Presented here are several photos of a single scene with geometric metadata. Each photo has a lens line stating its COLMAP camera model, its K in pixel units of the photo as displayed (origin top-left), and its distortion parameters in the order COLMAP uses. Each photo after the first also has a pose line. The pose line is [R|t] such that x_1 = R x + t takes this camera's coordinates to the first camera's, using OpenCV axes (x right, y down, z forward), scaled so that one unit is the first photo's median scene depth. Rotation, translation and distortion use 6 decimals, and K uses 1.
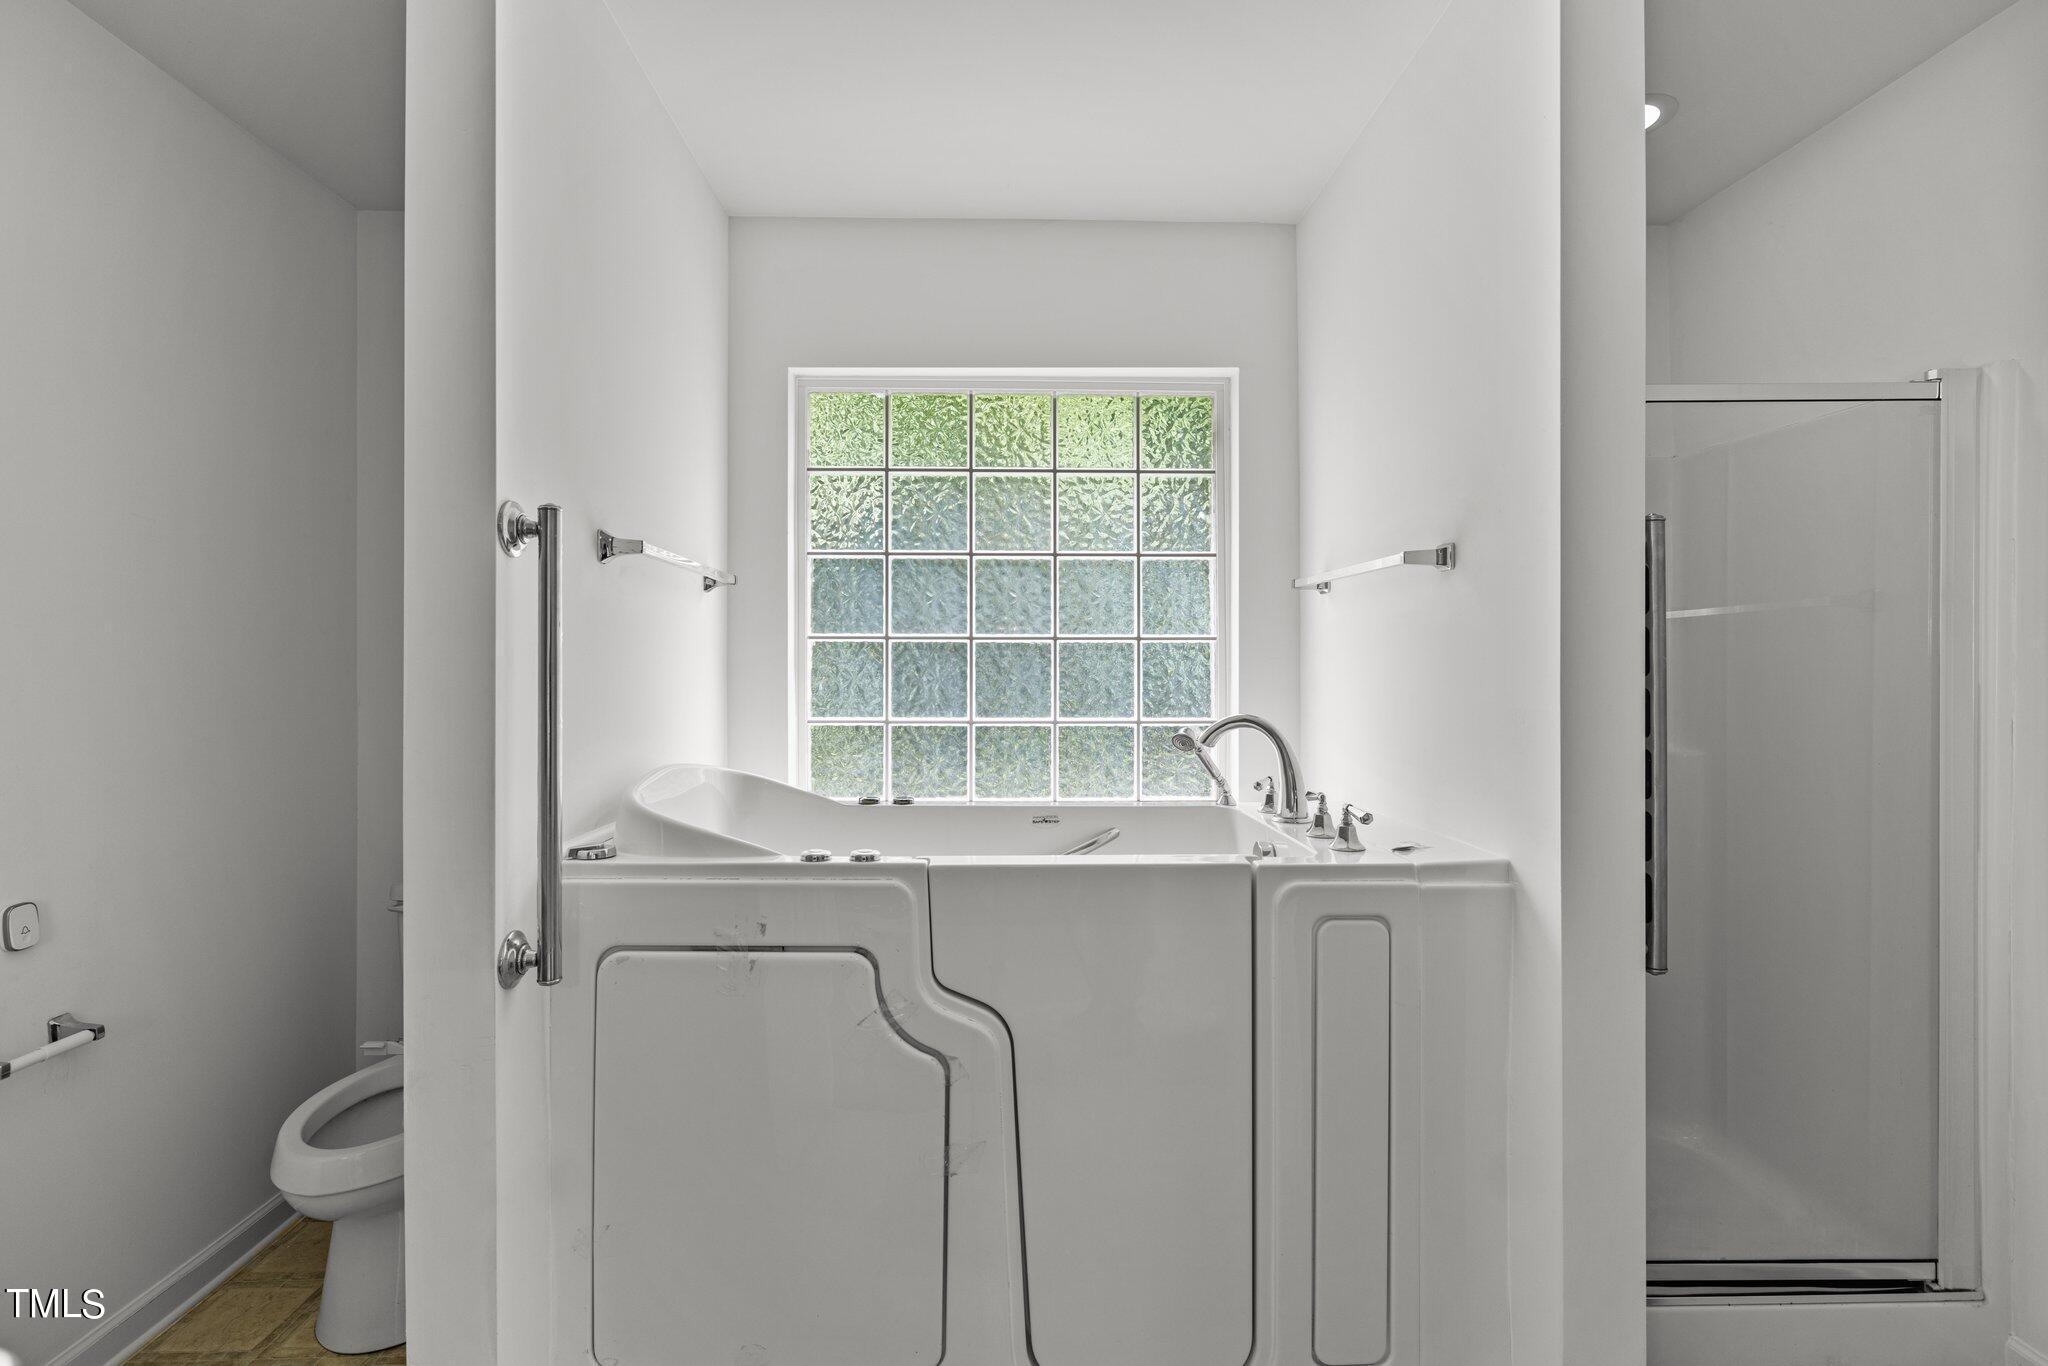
lens RADIAL K [[932.8, 0, 1021.1], [0, 932.8, 674.2], [0, 0, 1]] dist [0.000975, 0.000113]
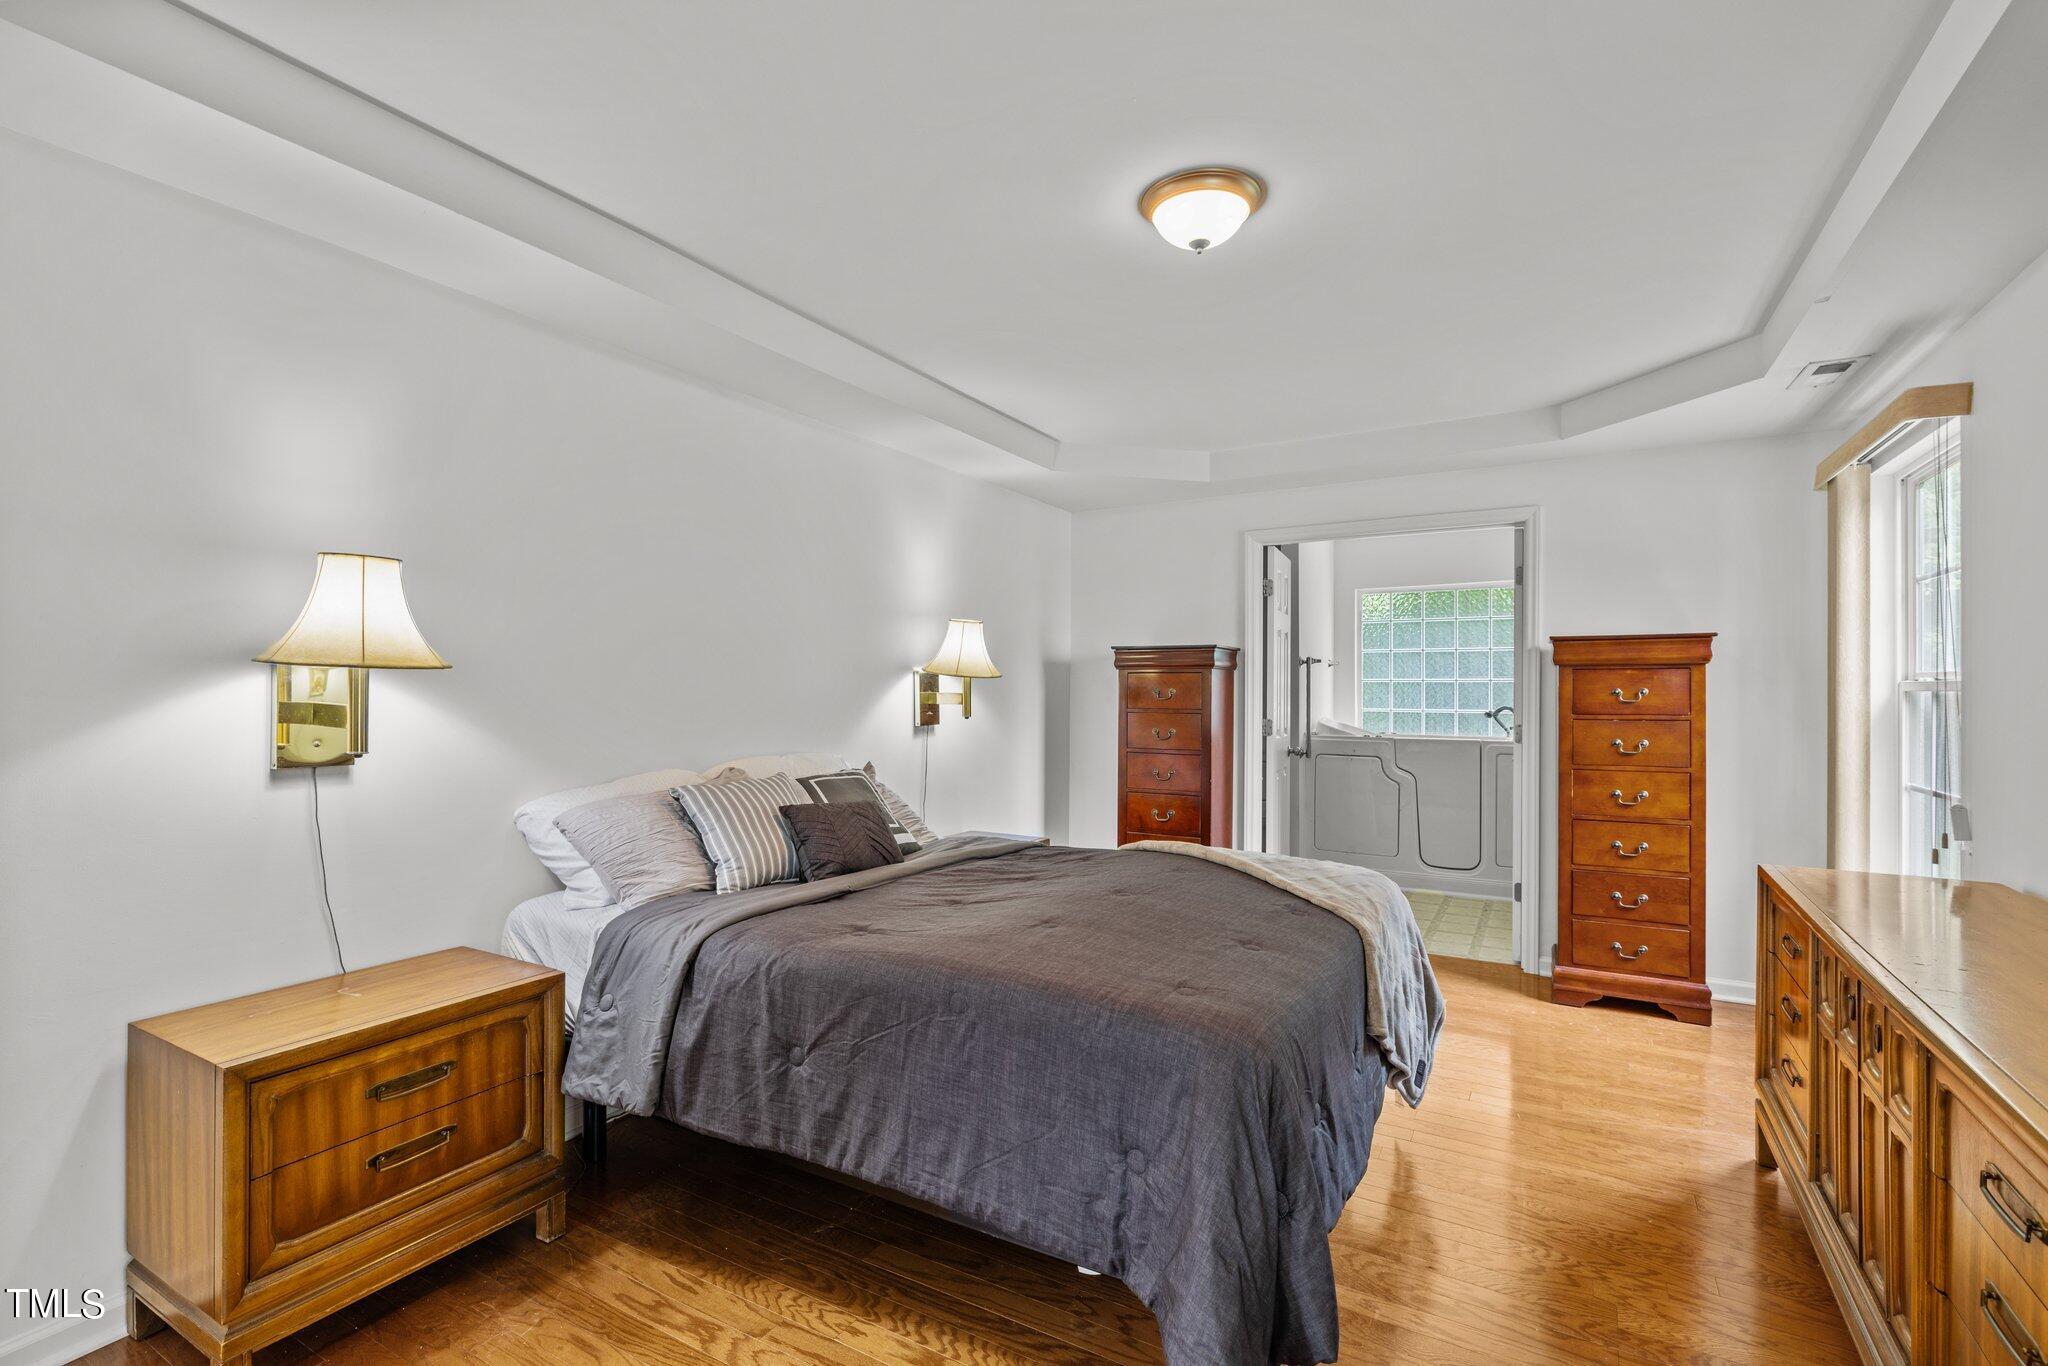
lens RADIAL K [[932.8, 0, 1025.9], [0, 932.8, 693.8], [0, 0, 1]] dist [0.000975, 0.000113]
pose [[0.854552, 0.001596, -0.519363, 0.375483], [-0.002942, 0.999994, -0.001768, 0.009221], [0.519357, 0.003039, 0.854552, -1.965636]]
